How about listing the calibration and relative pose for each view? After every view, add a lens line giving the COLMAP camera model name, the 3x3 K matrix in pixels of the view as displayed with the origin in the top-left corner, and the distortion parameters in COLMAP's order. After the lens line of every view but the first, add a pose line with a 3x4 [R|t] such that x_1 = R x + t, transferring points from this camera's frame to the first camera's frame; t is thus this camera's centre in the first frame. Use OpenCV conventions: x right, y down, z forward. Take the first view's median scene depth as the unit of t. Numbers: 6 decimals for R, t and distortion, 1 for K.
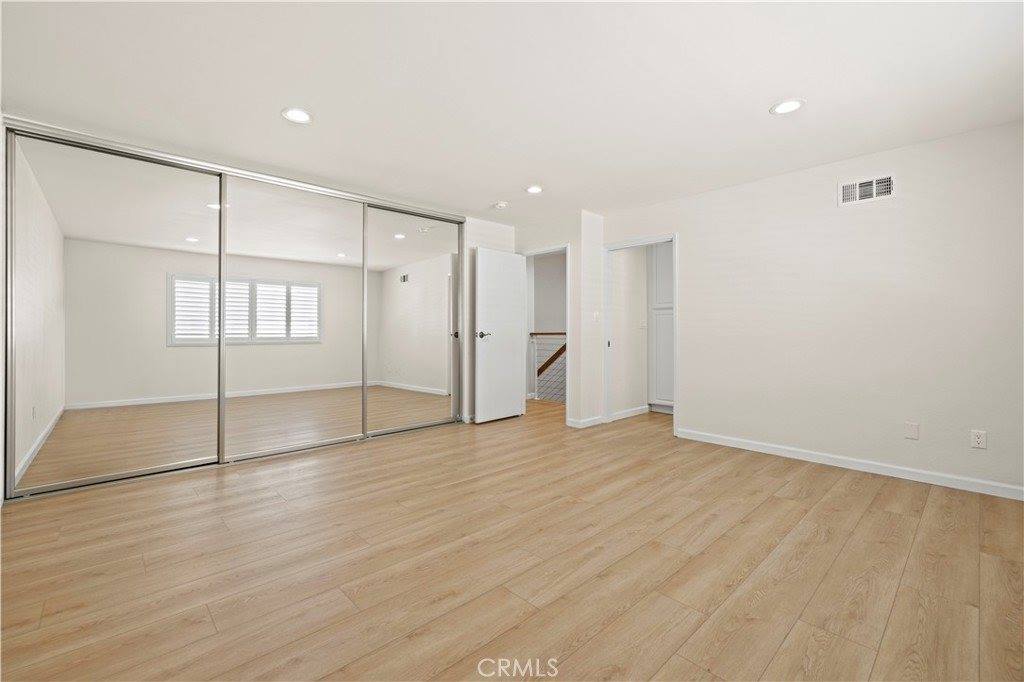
lens RADIAL K [[434.3, 0, 501.4], [0, 434.3, 340.1], [0, 0, 1]] dist [0.001478, 0.001069]
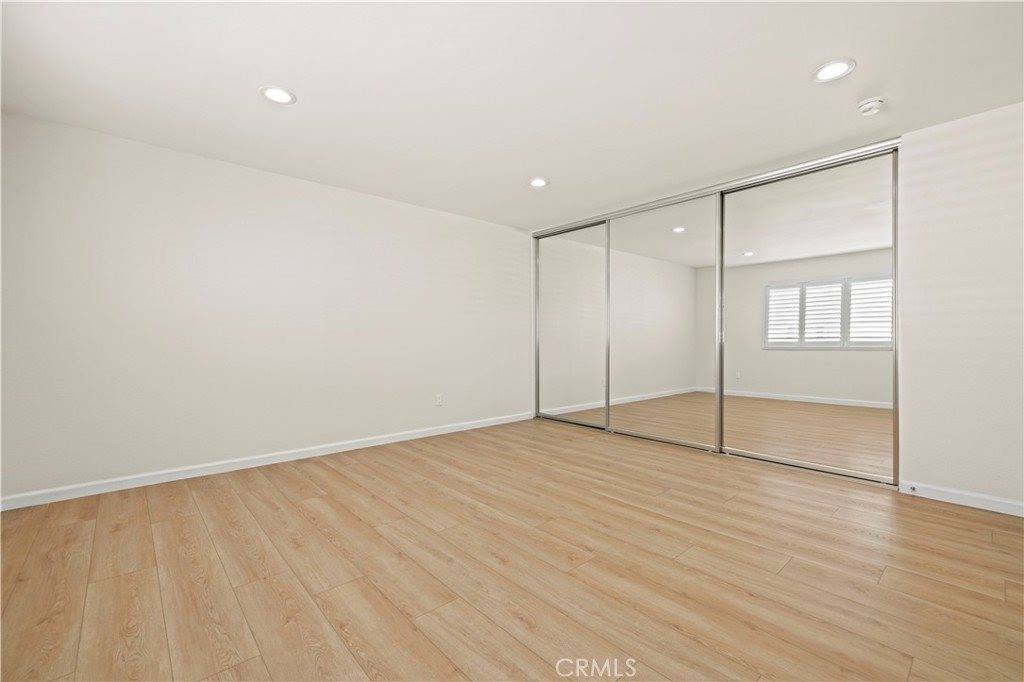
lens RADIAL K [[434.3, 0, 517.8], [0, 434.3, 337.2], [0, 0, 1]] dist [0.001478, 0.001069]
pose [[-0.004158, -0.000242, -0.999991, 0.805731], [-0.016023, 0.999872, -0.000176, -0.011388], [0.999863, 0.016022, -0.004162, 0.778051]]
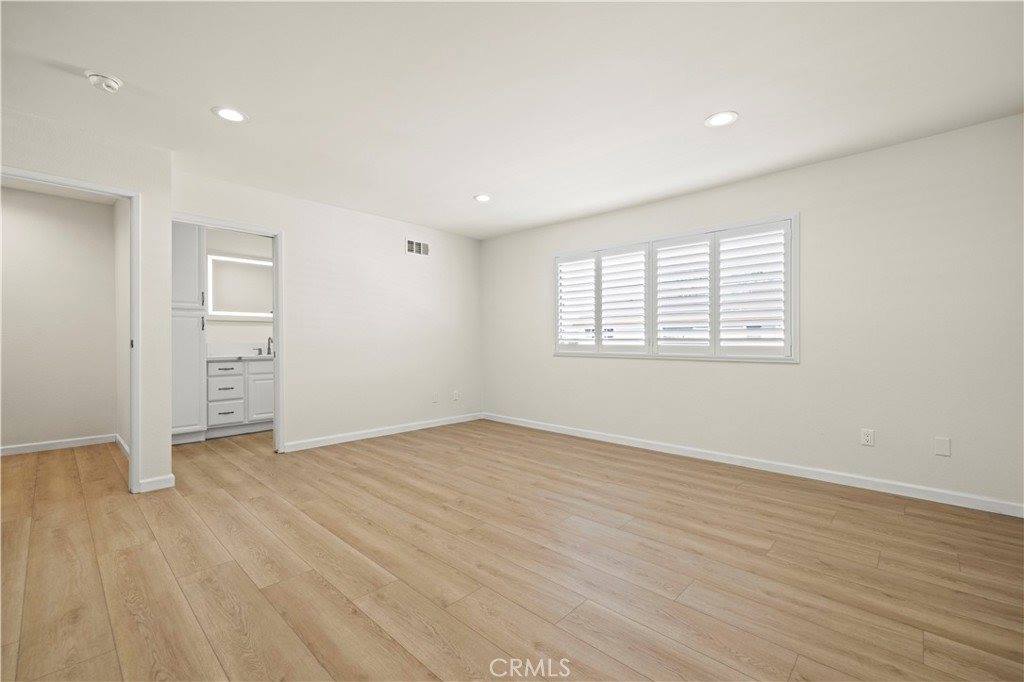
lens RADIAL K [[434.3, 0, 508.8], [0, 434.3, 340.3], [0, 0, 1]] dist [0.001478, 0.001069]
pose [[-0.065667, -0.003331, 0.997836, -0.758610], [0.013075, 0.999906, 0.004198, -0.015812], [-0.997756, 0.013322, -0.065617, 0.816670]]
